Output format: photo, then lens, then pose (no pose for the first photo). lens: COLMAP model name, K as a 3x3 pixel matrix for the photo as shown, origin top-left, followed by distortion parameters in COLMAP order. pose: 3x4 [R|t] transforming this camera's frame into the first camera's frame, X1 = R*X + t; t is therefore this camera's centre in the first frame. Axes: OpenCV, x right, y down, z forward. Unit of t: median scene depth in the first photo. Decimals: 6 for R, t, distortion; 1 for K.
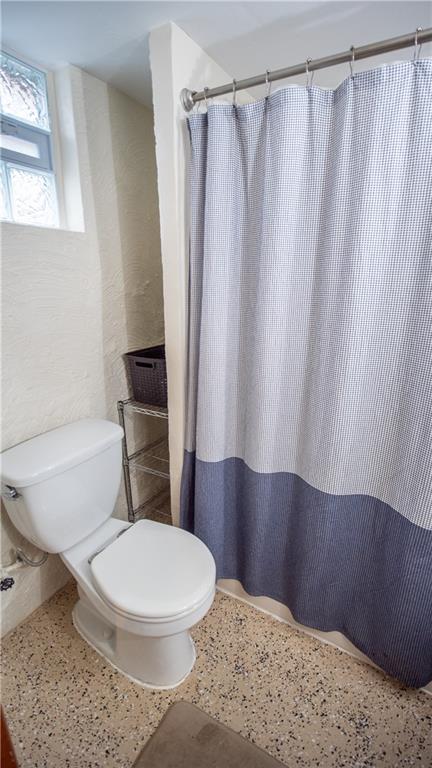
lens RADIAL K [[350.1, 0, 216.5], [0, 350.1, 385.2], [0, 0, 1]] dist [-0.017030, -0.000079]
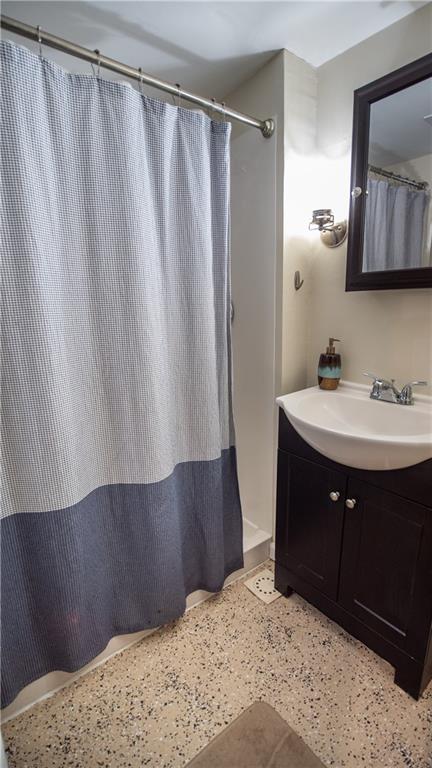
lens RADIAL K [[350.1, 0, 215.9], [0, 350.1, 382.9], [0, 0, 1]] dist [-0.017030, -0.000079]
pose [[0.372978, -0.226366, 0.899803, -0.270705], [0.281110, 0.951771, 0.122916, 0.002822], [-0.884231, 0.207098, 0.418623, 0.221309]]
